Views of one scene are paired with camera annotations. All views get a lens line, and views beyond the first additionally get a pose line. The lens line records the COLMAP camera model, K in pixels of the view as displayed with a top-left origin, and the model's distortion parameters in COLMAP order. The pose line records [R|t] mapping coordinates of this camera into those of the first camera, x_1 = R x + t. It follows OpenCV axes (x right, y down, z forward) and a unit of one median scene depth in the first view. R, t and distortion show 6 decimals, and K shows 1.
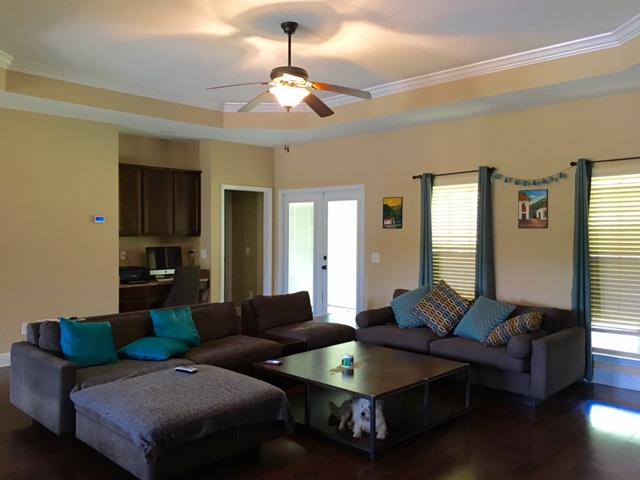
lens RADIAL K [[542.0, 0, 320.7], [0, 542.0, 237.6], [0, 0, 1]] dist [0.019940, 0.000827]
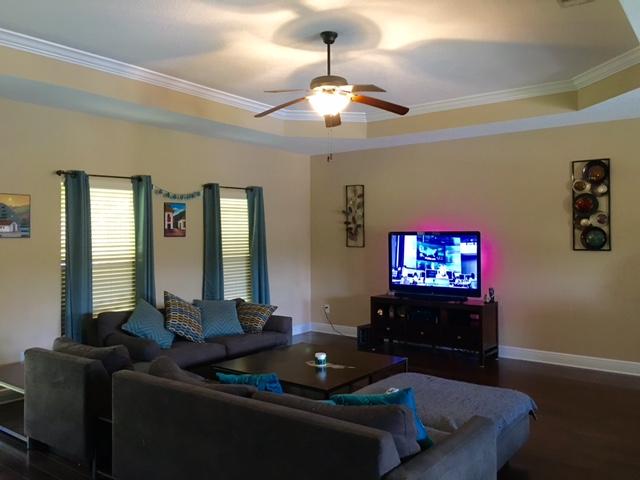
lens RADIAL K [[542.0, 0, 320.0], [0, 542.0, 238.4], [0, 0, 1]] dist [0.019940, 0.000827]
pose [[-0.132584, -0.009457, 0.991127, -0.766297], [0.015664, 0.999810, 0.011635, -0.022356], [-0.991048, 0.017068, -0.132410, 0.846925]]
